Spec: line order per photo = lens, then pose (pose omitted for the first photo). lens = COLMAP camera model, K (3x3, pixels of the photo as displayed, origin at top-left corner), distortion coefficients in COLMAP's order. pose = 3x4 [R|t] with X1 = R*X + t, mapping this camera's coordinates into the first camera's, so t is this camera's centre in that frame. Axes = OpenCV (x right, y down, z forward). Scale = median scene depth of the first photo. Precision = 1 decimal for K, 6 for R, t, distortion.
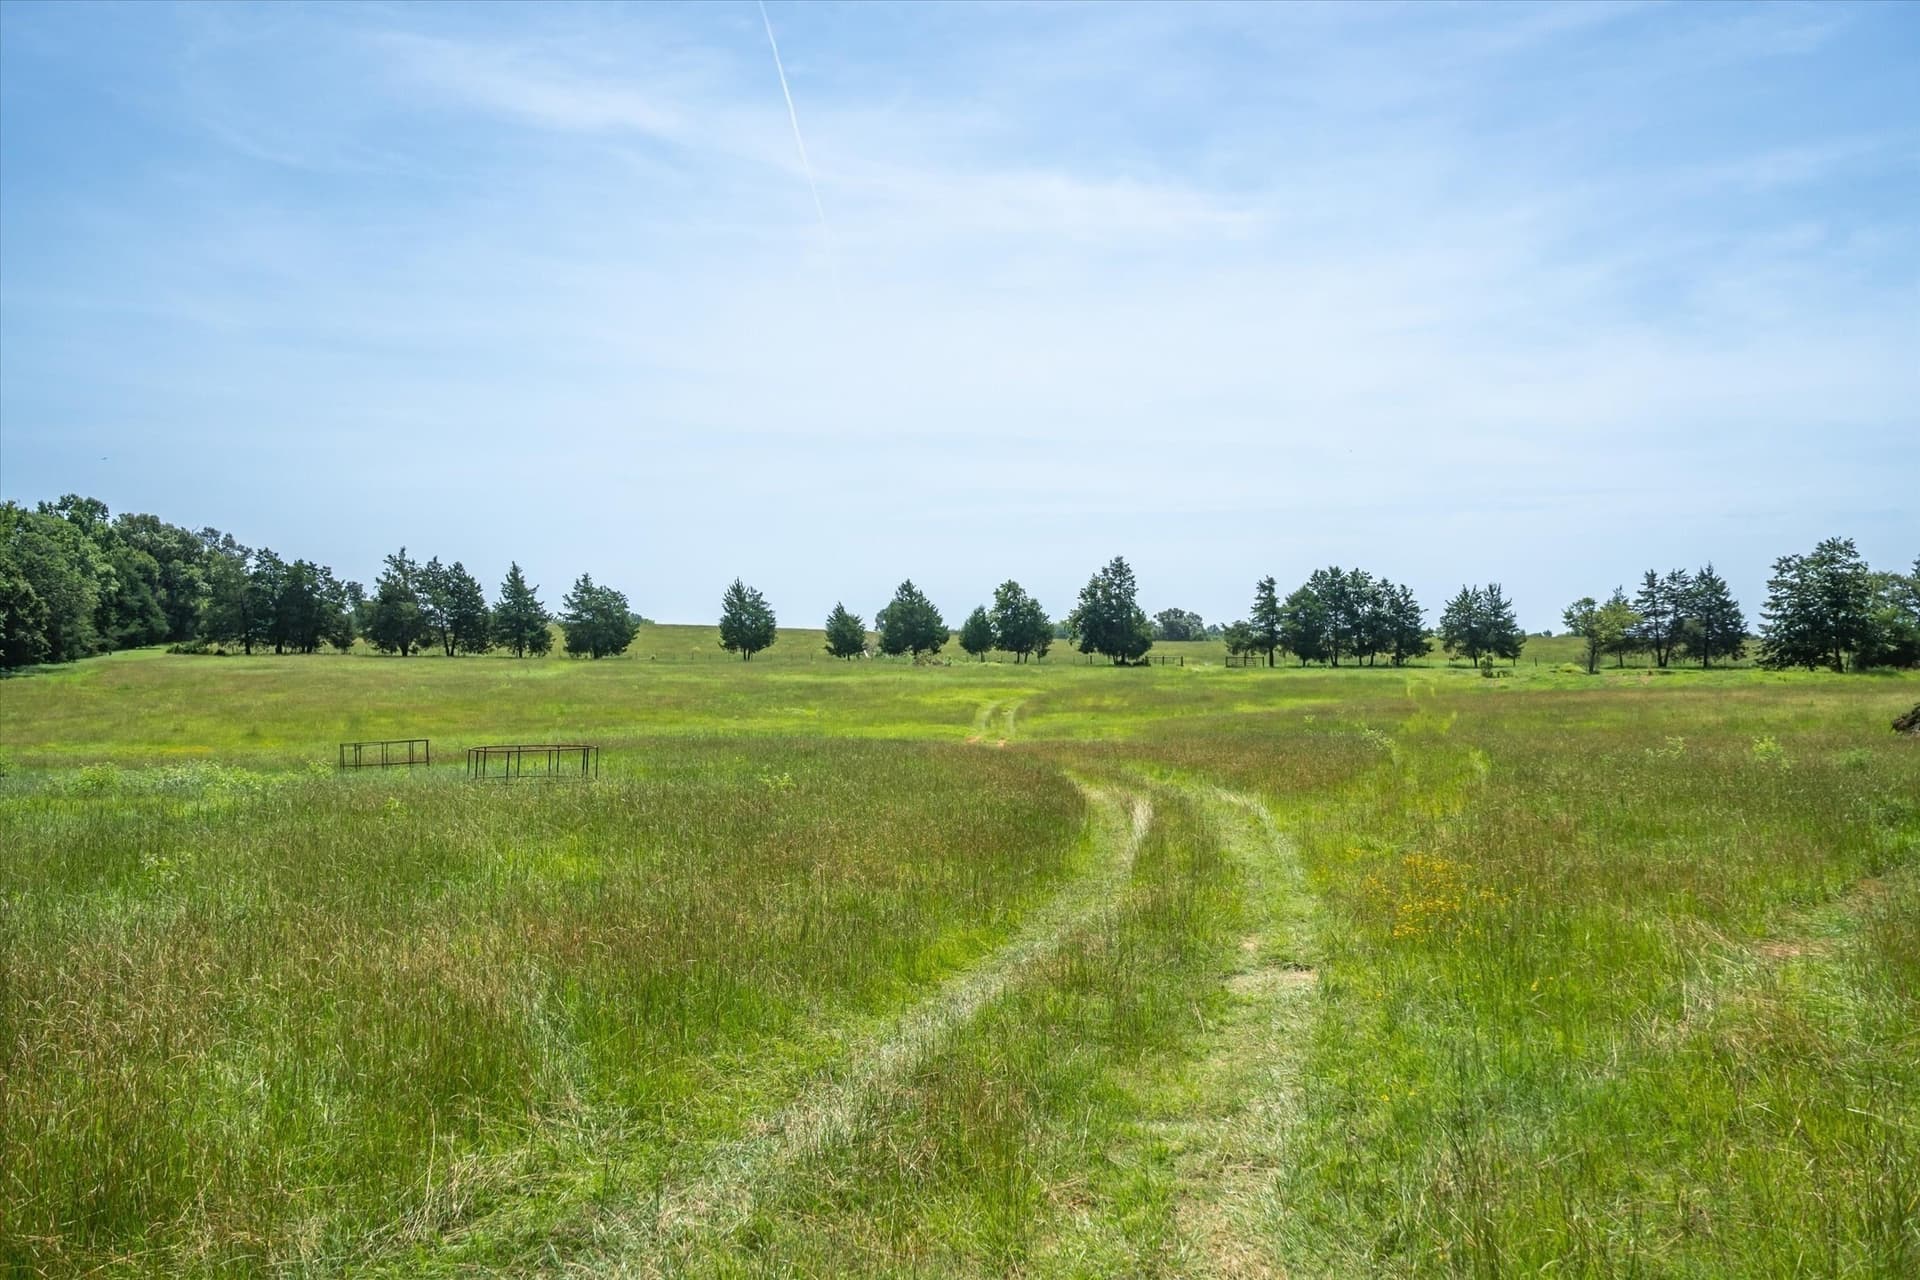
lens RADIAL K [[1632.5, 0, 954.2], [0, 1632.5, 643.2], [0, 0, 1]] dist [0.023078, 0.042469]
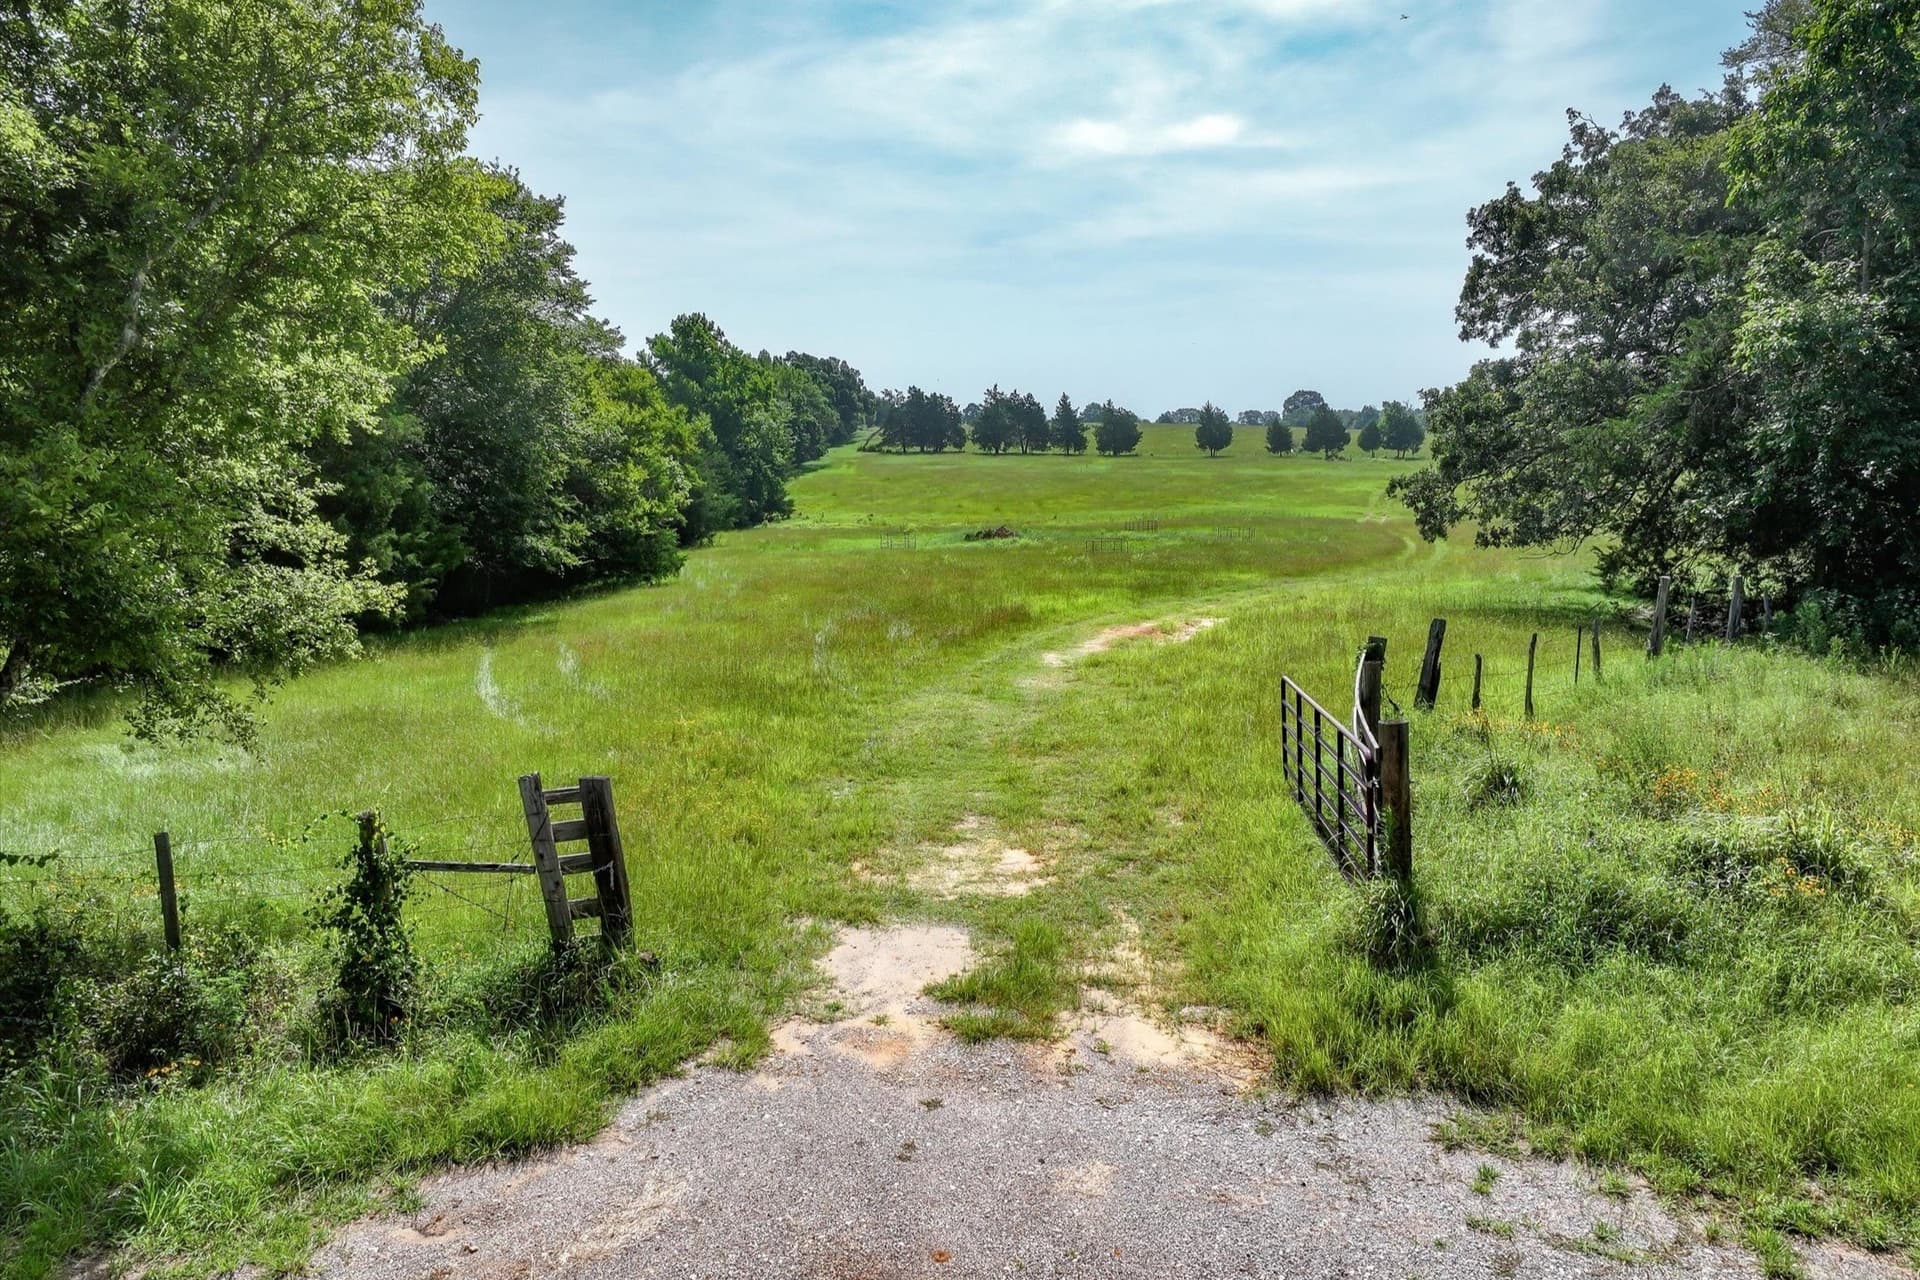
lens RADIAL K [[1375.8, 0, 964.7], [0, 1375.8, 652.4], [0, 0, 1]] dist [-0.002503, -0.002977]
pose [[0.964973, 0.036620, -0.259779, -0.009598], [0.008175, 0.985532, 0.169294, -0.028160], [0.262220, -0.165488, 0.950713, -0.320357]]
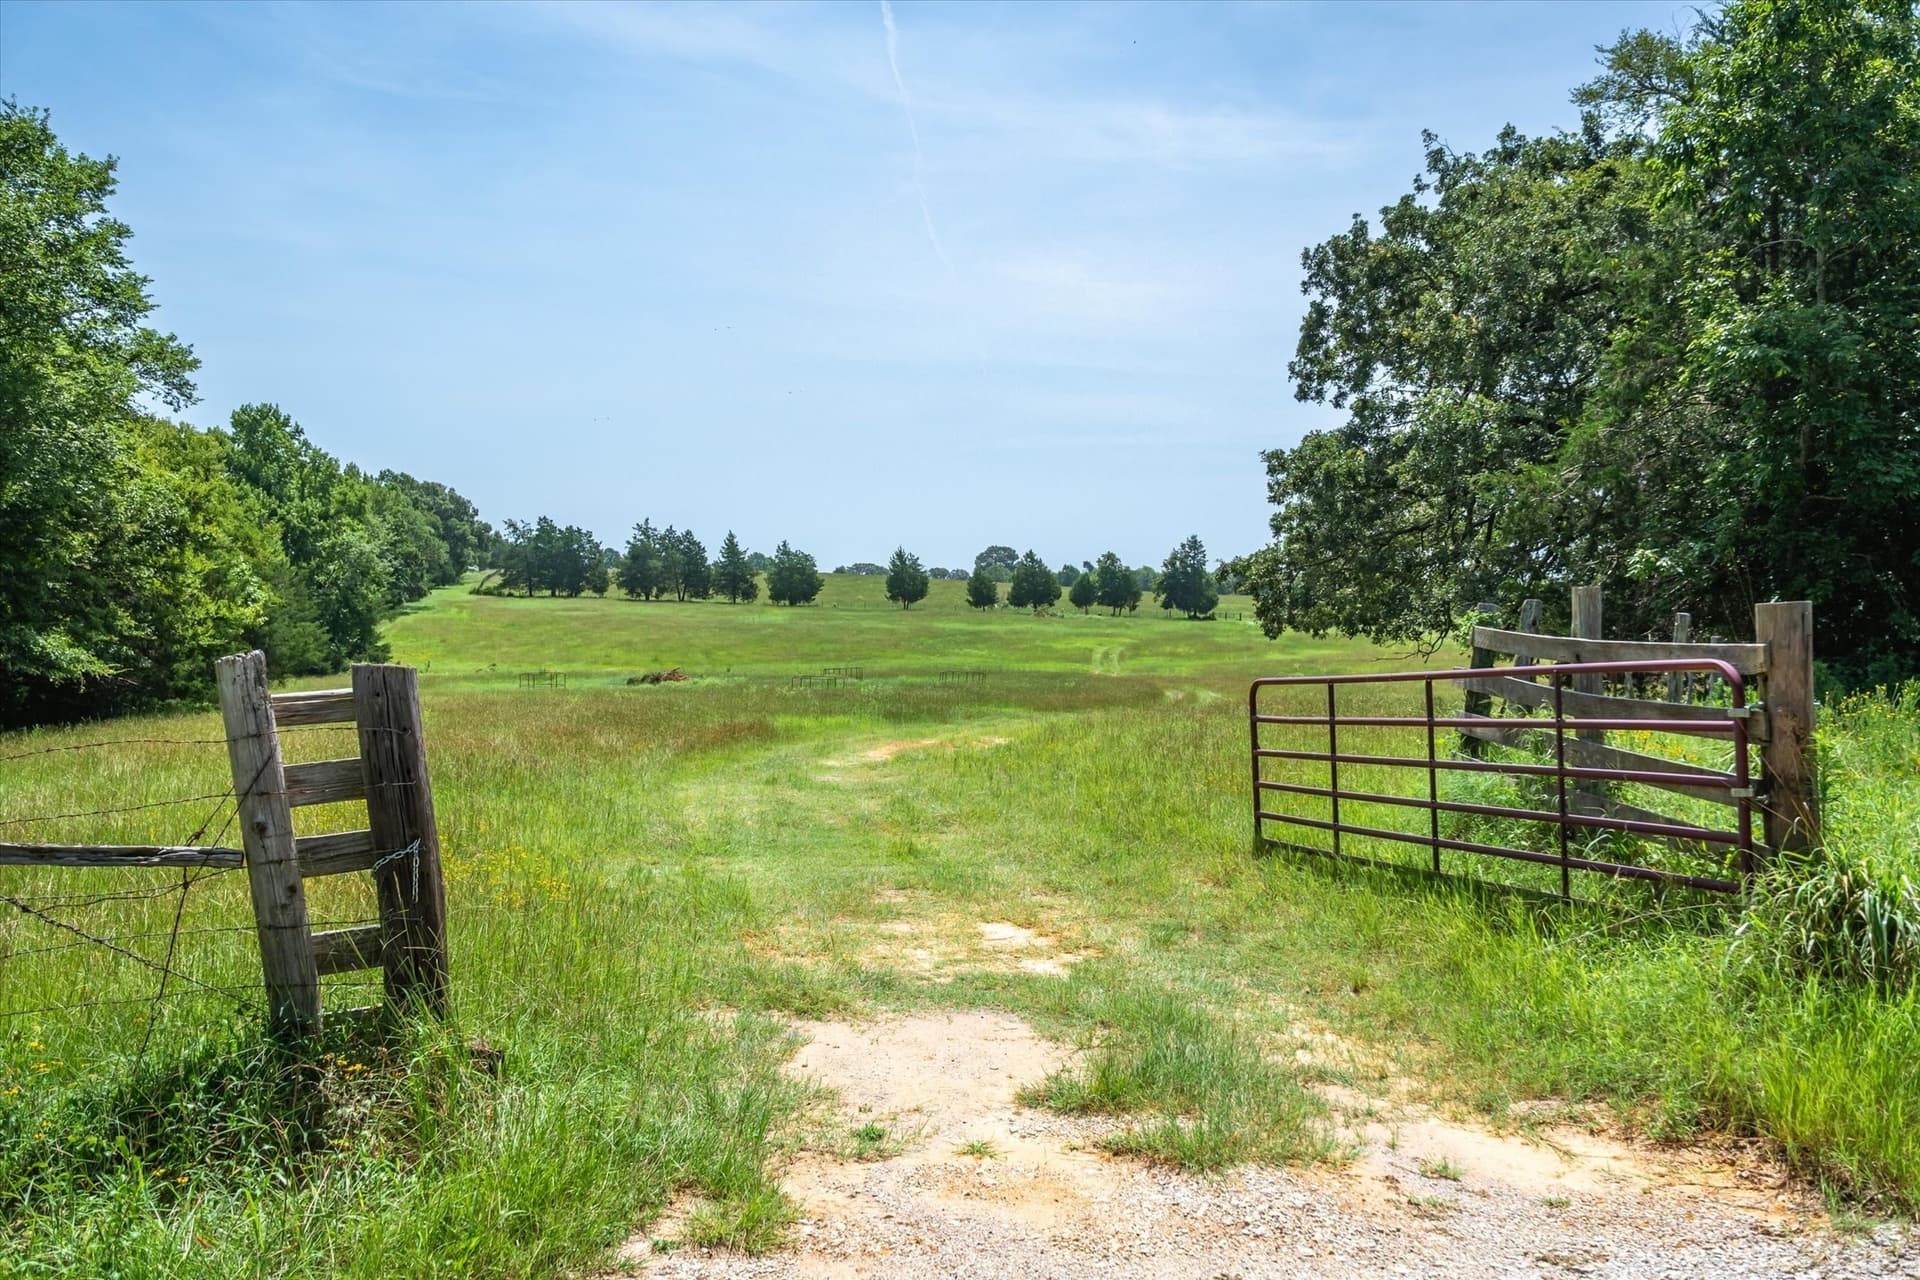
lens RADIAL K [[1632.5, 0, 969.1], [0, 1632.5, 643.8], [0, 0, 1]] dist [0.023078, 0.042469]
pose [[0.998979, 0.021626, -0.039667, -0.024139], [-0.019974, 0.998935, 0.041585, -0.017029], [0.040524, -0.040750, 0.998347, -0.305331]]
